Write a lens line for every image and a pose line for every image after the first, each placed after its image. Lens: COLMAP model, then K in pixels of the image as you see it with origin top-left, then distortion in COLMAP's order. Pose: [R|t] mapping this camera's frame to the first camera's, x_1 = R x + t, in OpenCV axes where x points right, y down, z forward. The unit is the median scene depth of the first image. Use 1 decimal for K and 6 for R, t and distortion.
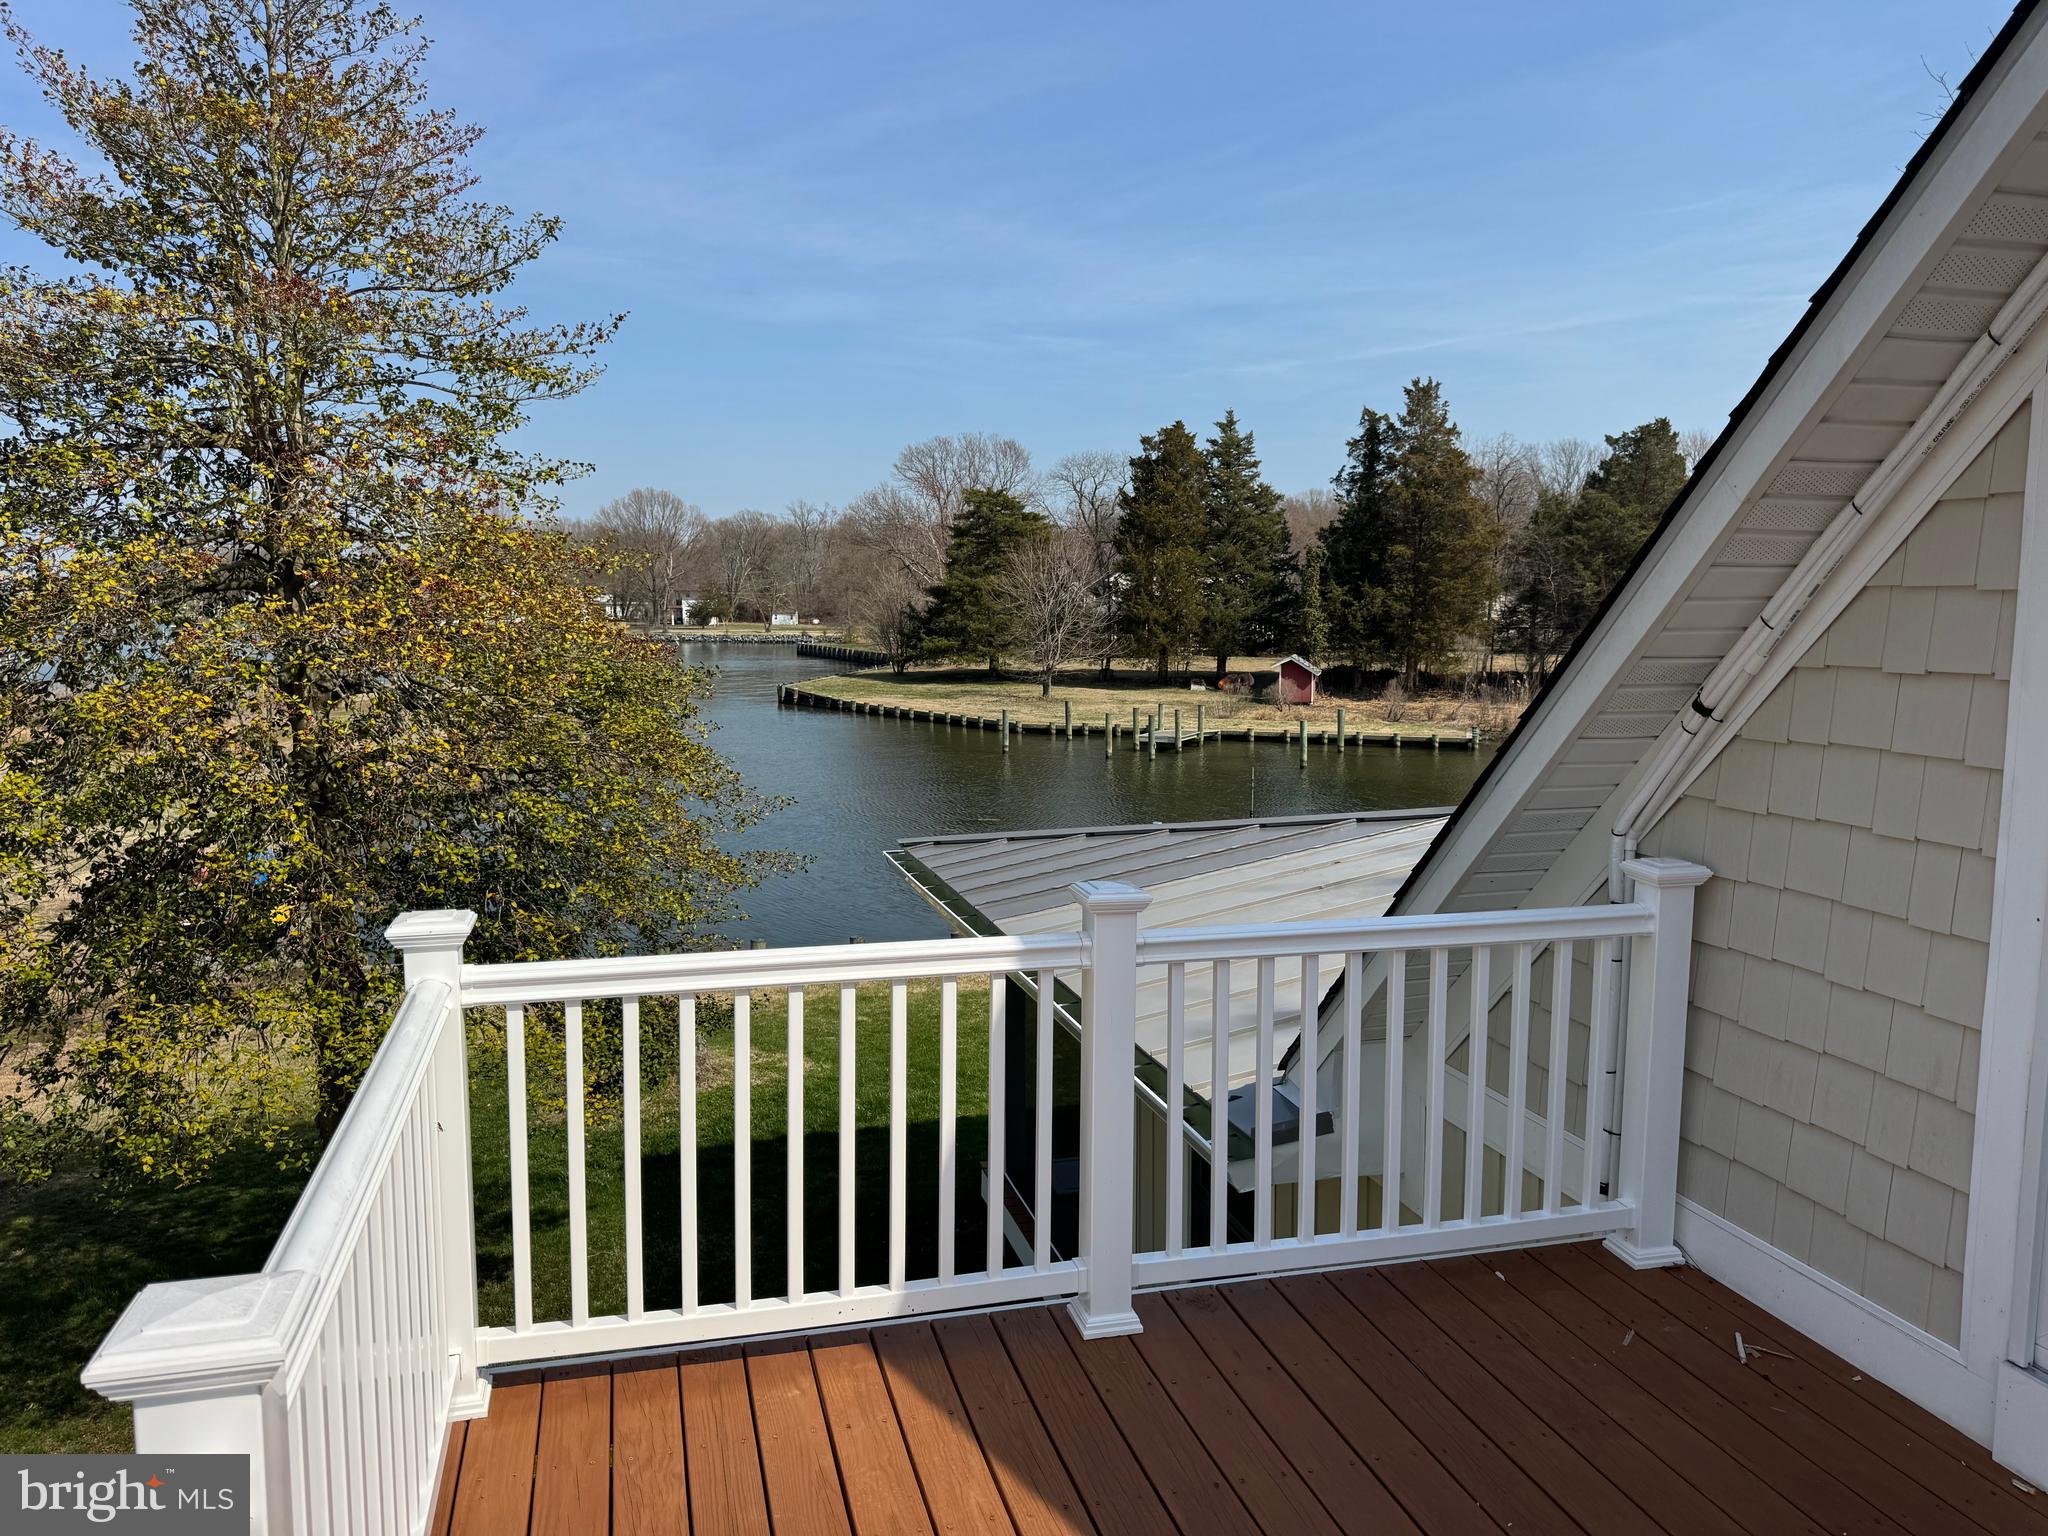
lens RADIAL K [[1434.0, 0, 1024.3], [0, 1434.0, 773.2], [0, 0, 1]] dist [0.068690, -0.084588]
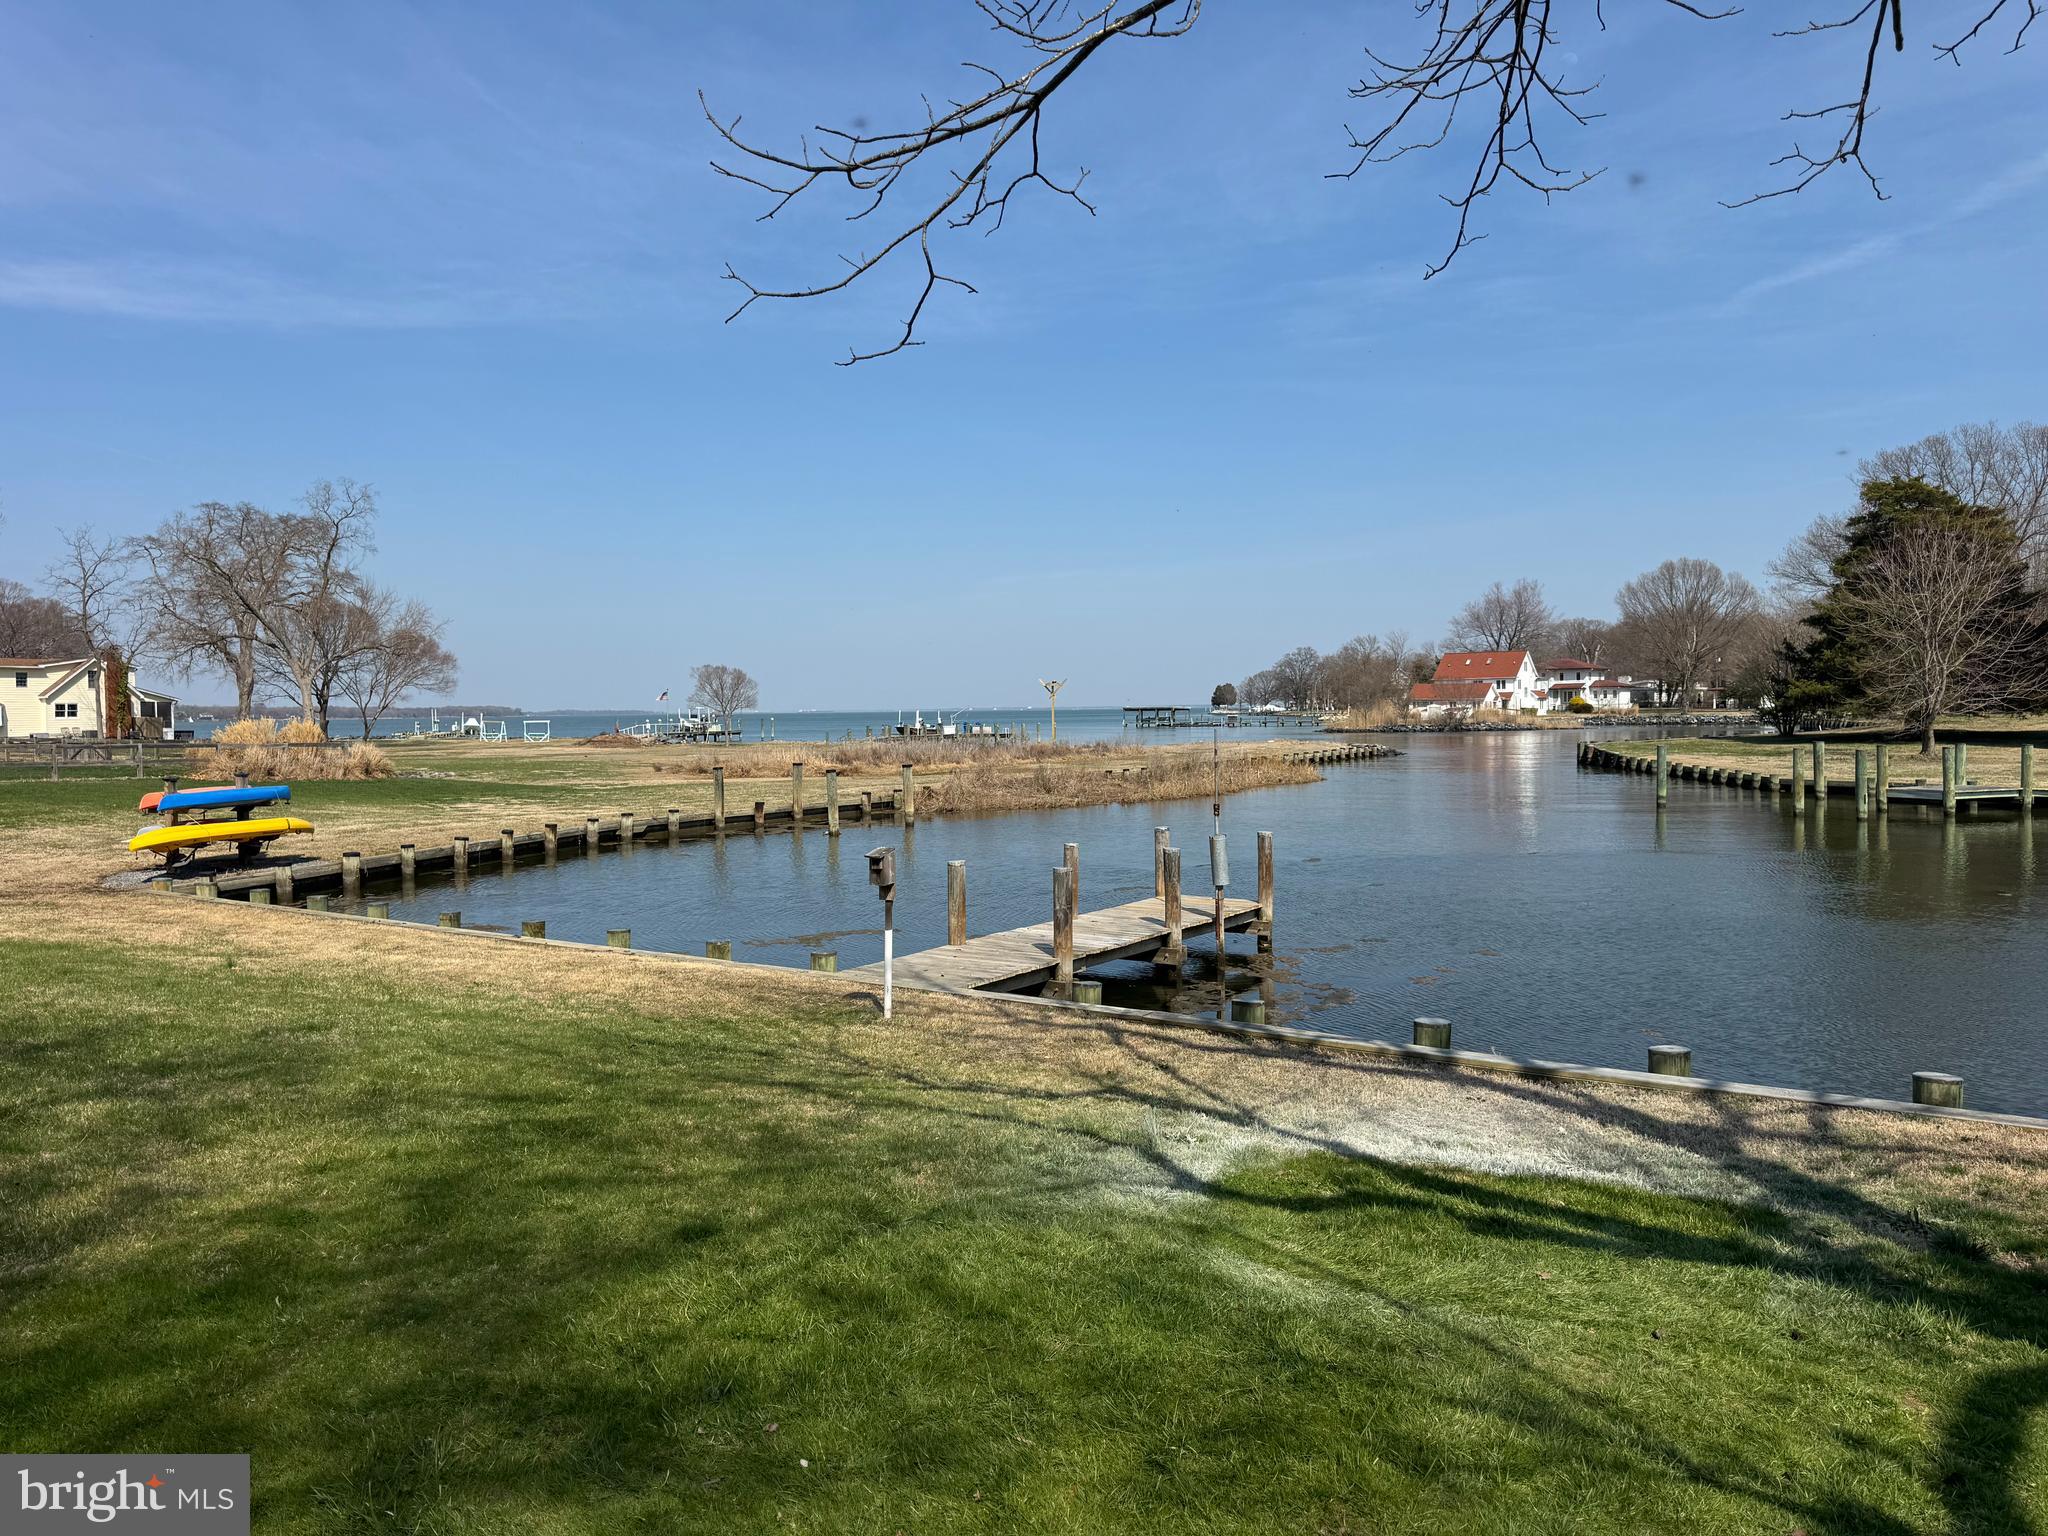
lens RADIAL K [[1434.0, 0, 1024.2], [0, 1434.0, 754.2], [0, 0, 1]] dist [0.068690, -0.084588]
pose [[0.726433, 0.011126, -0.687147, 0.174237], [-0.068897, 0.996011, -0.056708, 0.015514], [0.683775, 0.088537, 0.724302, 0.183077]]
